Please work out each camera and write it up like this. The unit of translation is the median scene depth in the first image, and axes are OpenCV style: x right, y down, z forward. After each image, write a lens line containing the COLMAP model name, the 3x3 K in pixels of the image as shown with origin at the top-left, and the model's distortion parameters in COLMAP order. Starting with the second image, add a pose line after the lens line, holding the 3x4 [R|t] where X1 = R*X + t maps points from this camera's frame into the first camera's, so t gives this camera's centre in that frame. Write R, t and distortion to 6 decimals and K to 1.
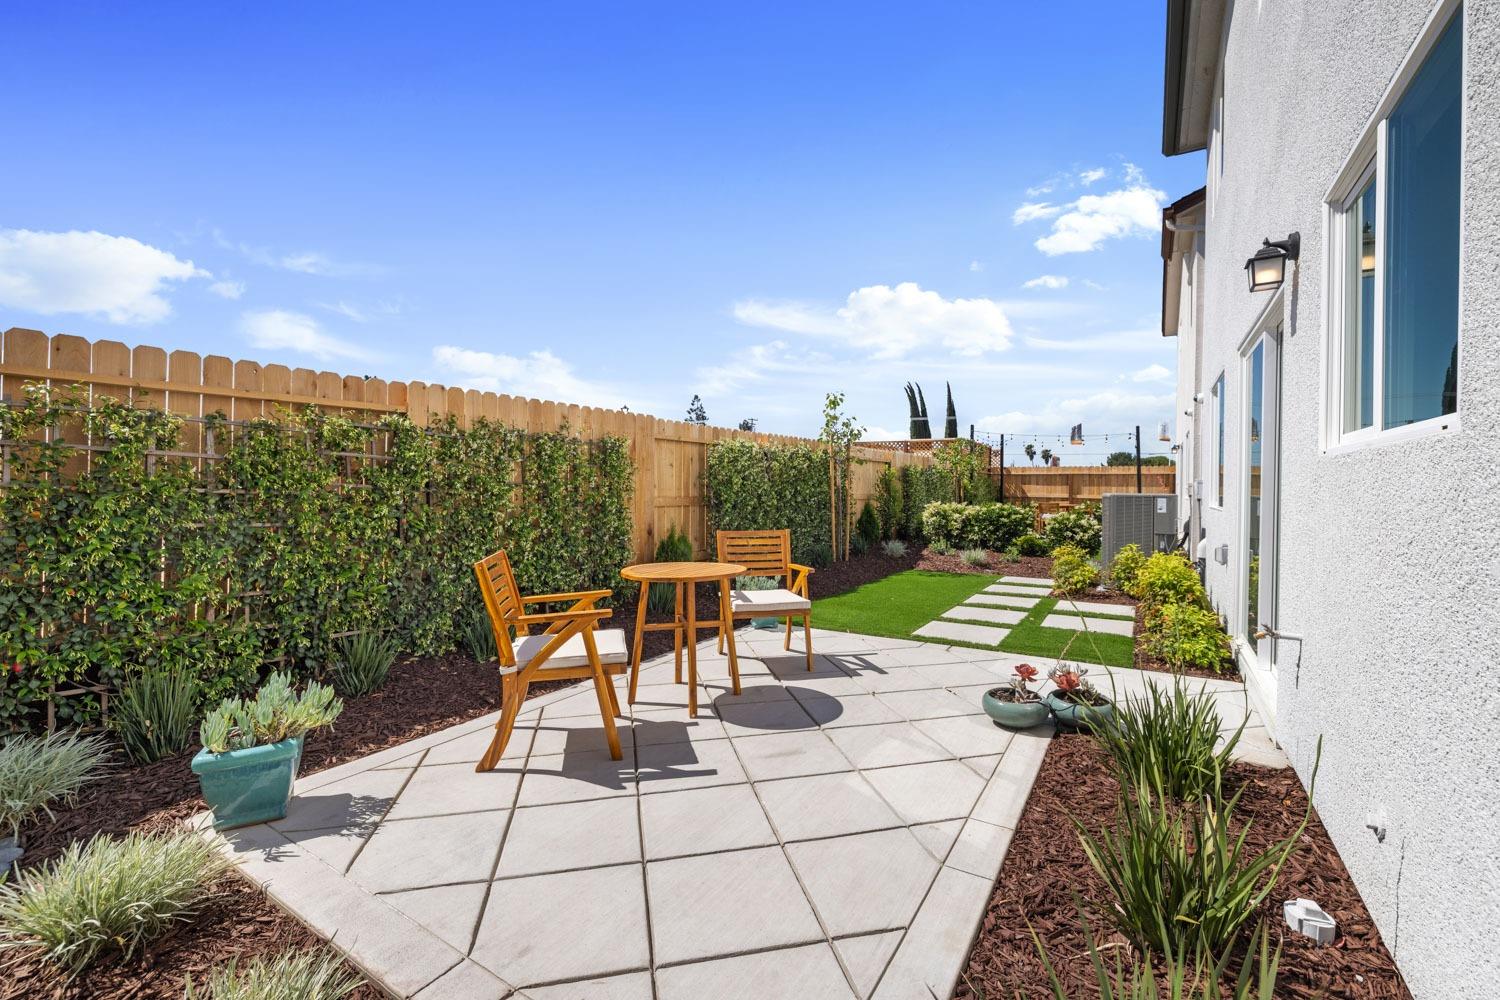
lens RADIAL K [[631.9, 0, 749.9], [0, 631.9, 477.3], [0, 0, 1]] dist [-0.001976, -0.000262]
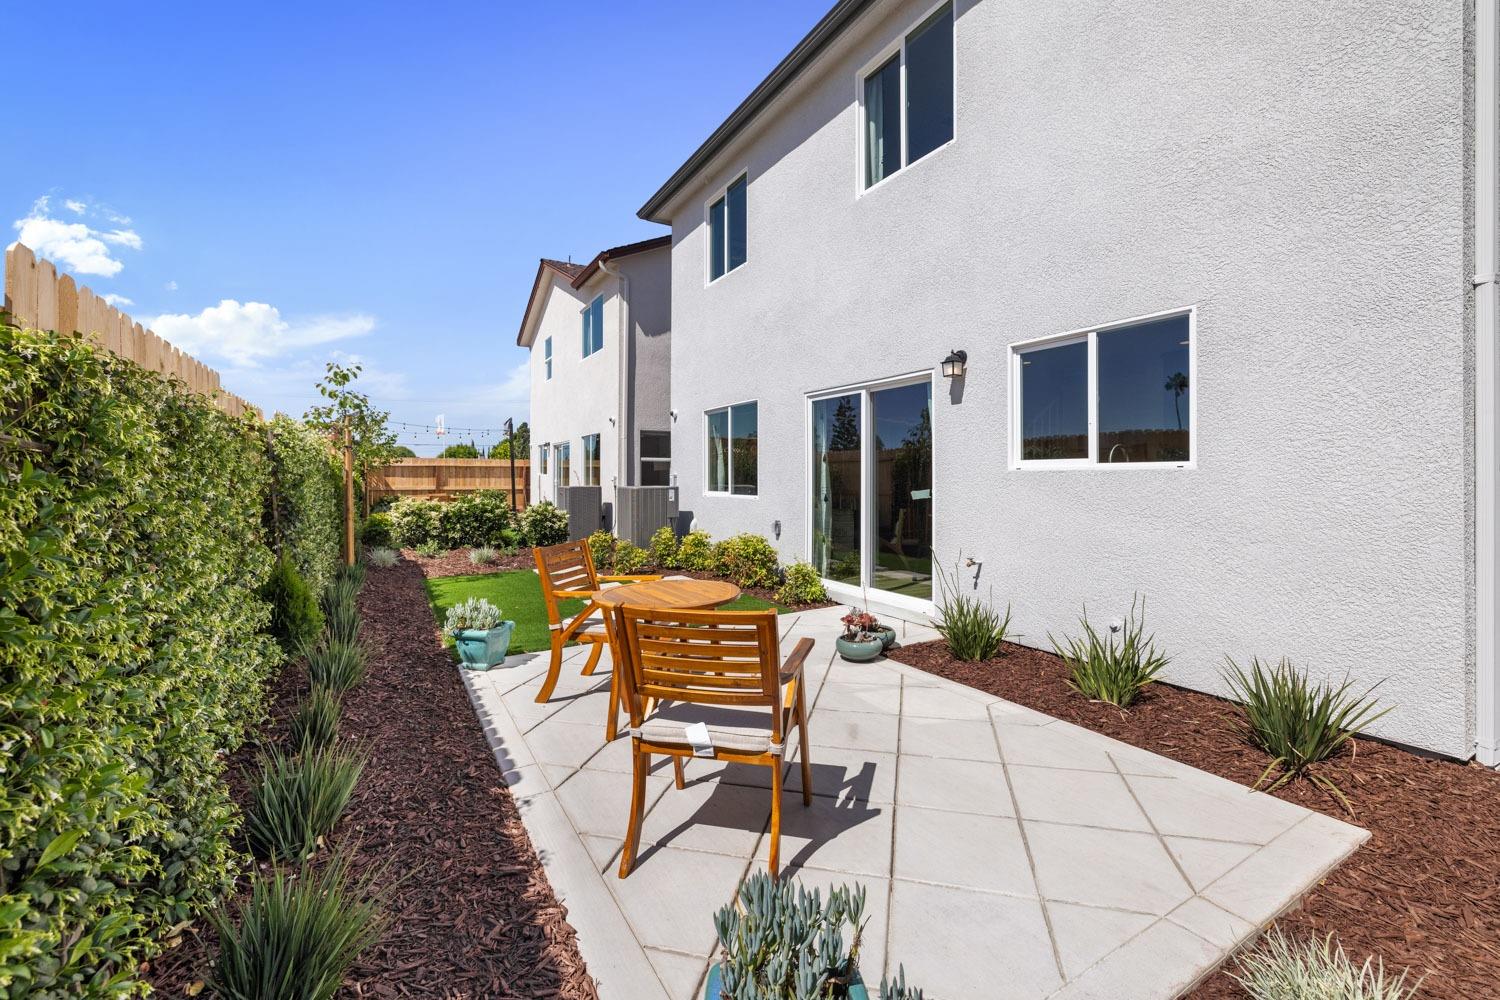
lens RADIAL K [[631.9, 0, 749.9], [0, 631.9, 477.3], [0, 0, 1]] dist [-0.001976, -0.000262]
pose [[0.462752, -0.012119, 0.886405, -0.275182], [-0.003438, 0.999874, 0.015465, -0.007772], [-0.886481, -0.010204, 0.462652, 0.175947]]
